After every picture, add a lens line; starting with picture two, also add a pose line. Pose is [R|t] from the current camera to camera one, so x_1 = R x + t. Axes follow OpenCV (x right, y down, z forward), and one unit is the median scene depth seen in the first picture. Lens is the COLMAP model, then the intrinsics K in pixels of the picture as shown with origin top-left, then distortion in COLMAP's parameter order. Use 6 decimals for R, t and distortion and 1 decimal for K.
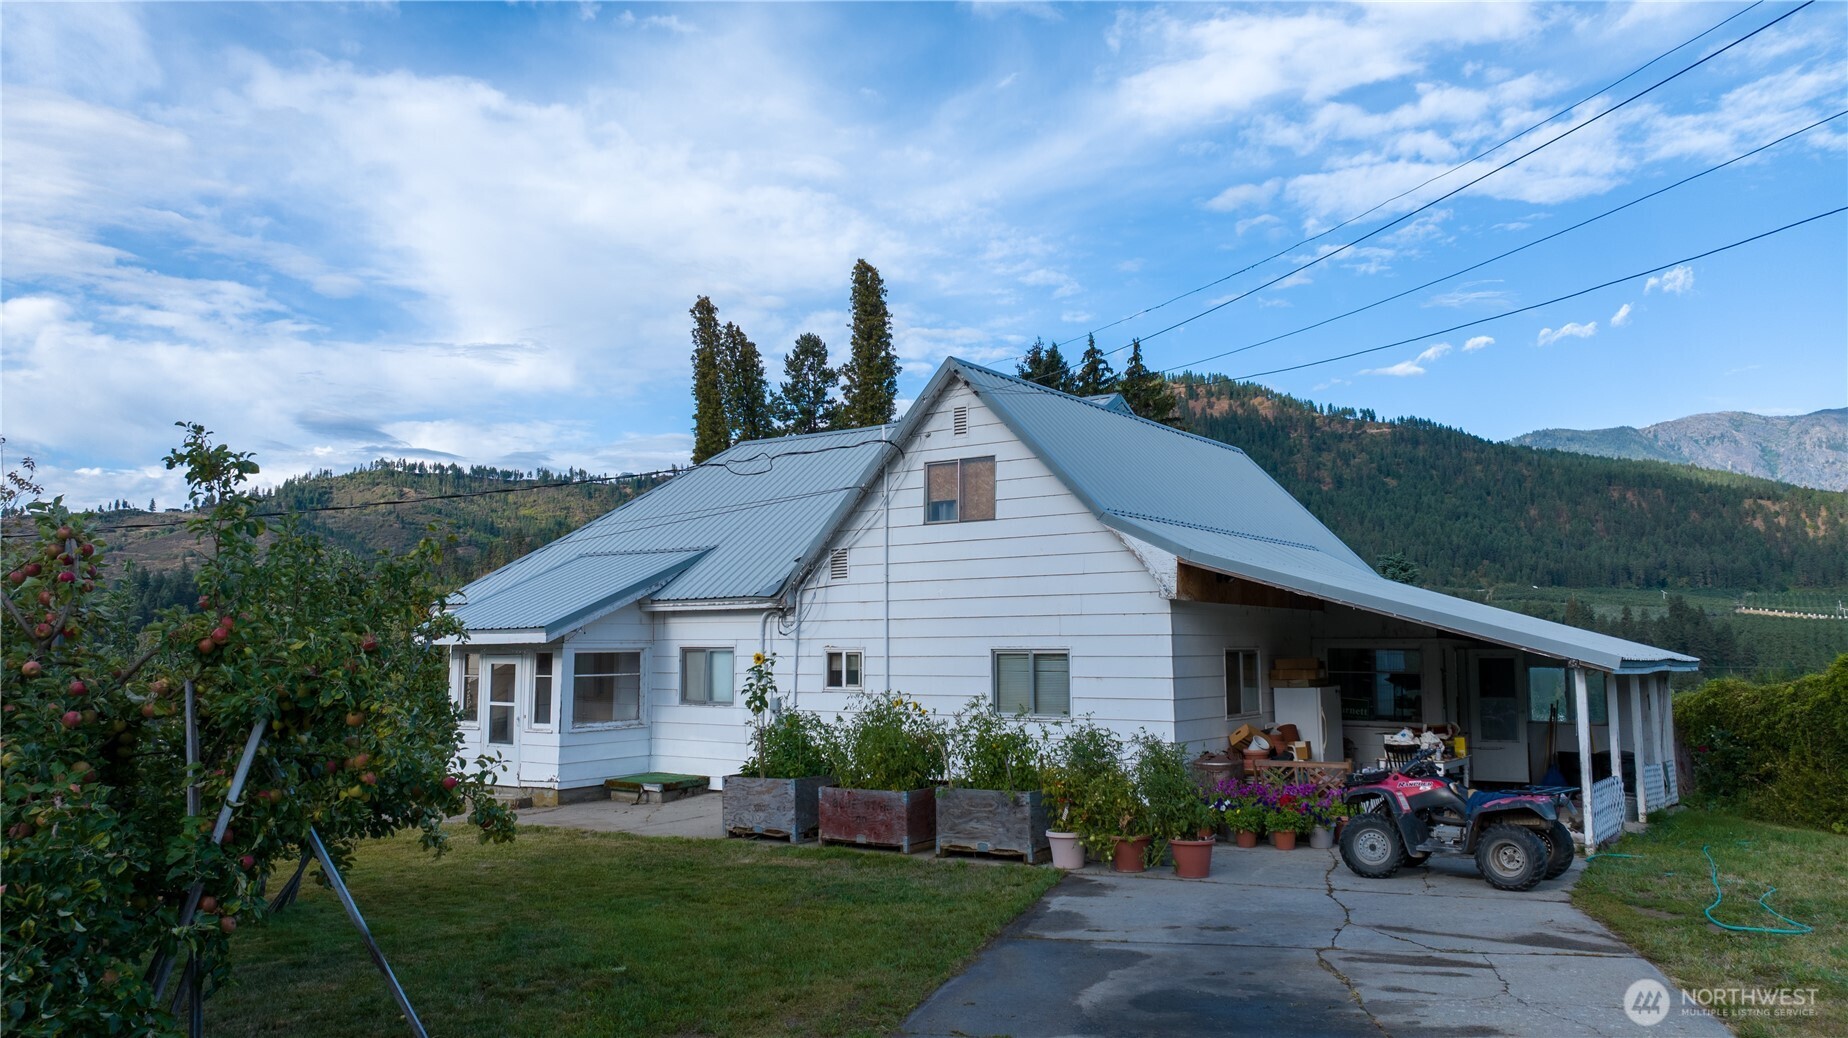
lens RADIAL K [[1291.5, 0, 924.0], [0, 1291.5, 519.0], [0, 0, 1]] dist [-0.014852, 0.003229]
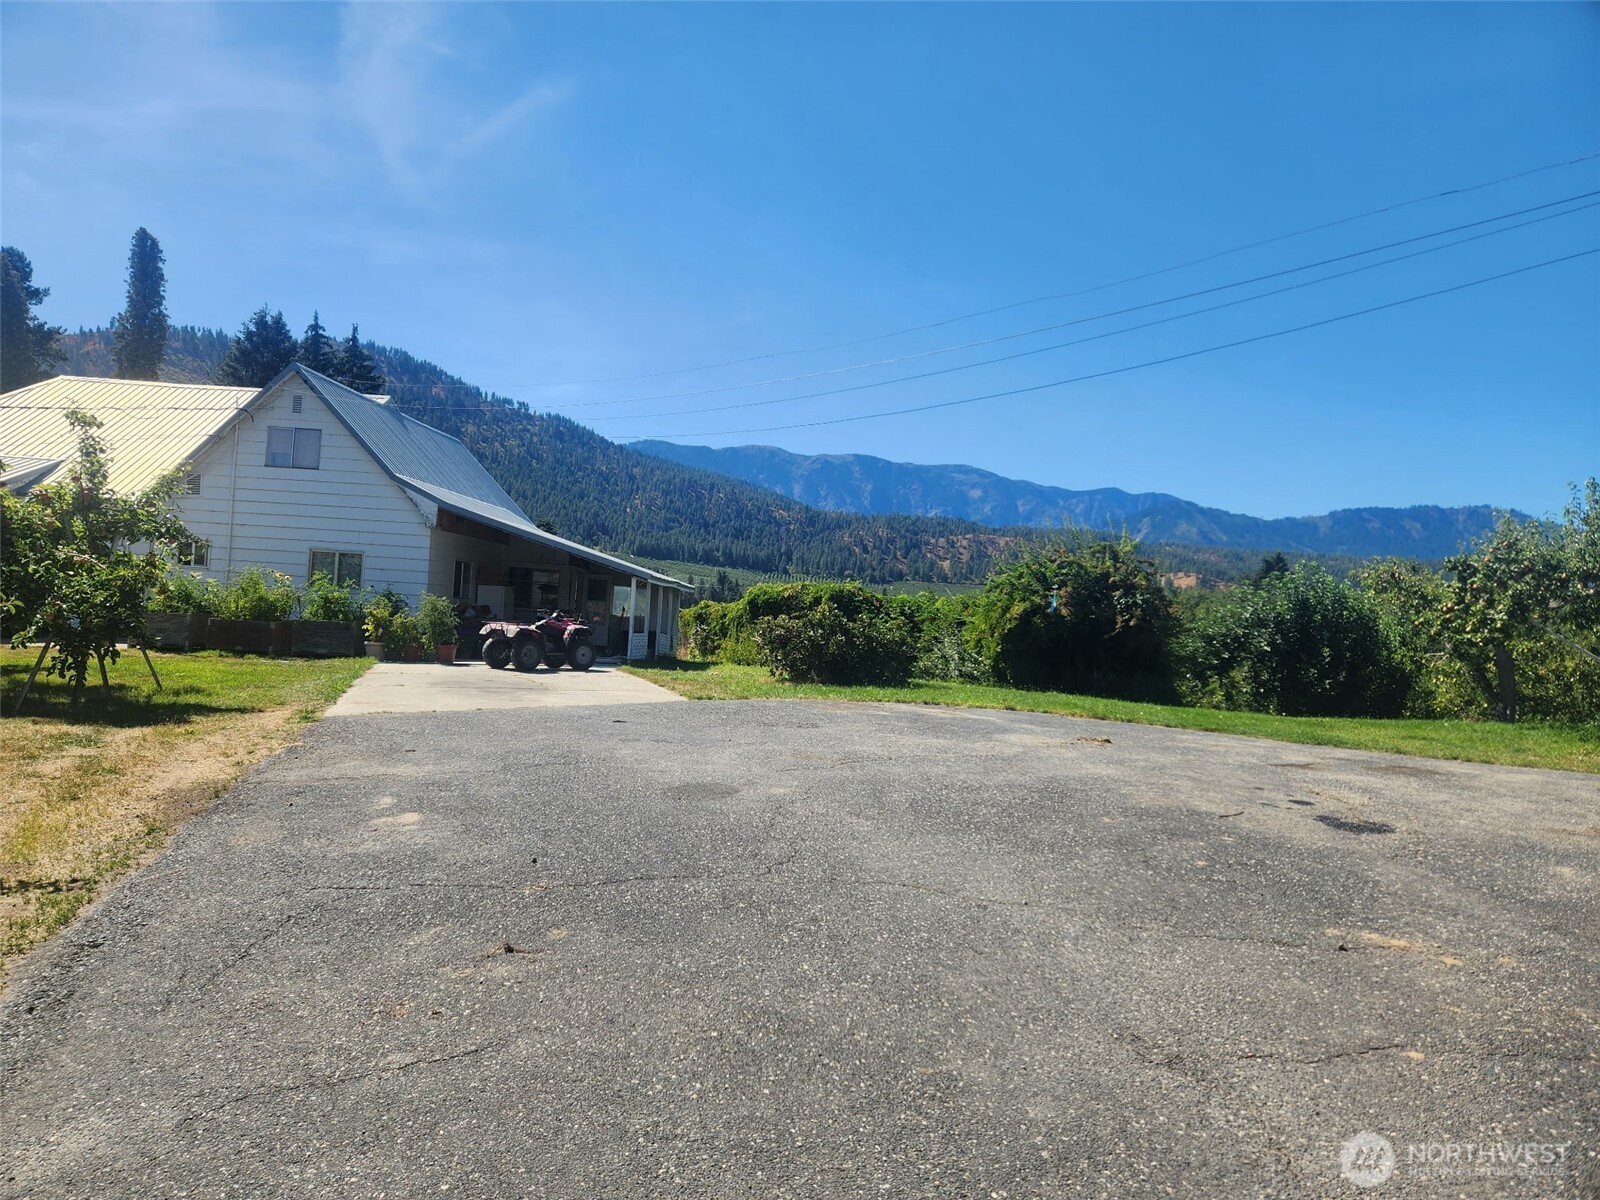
lens RADIAL K [[1060.2, 0, 800.0], [0, 1060.2, 600.0], [0, 0, 1]] dist [0.034825, -0.001075]
pose [[0.821837, 0.061934, 0.566346, -0.193011], [-0.122199, 0.990101, 0.069052, -0.003699], [-0.556463, -0.125957, 0.821270, -0.452024]]
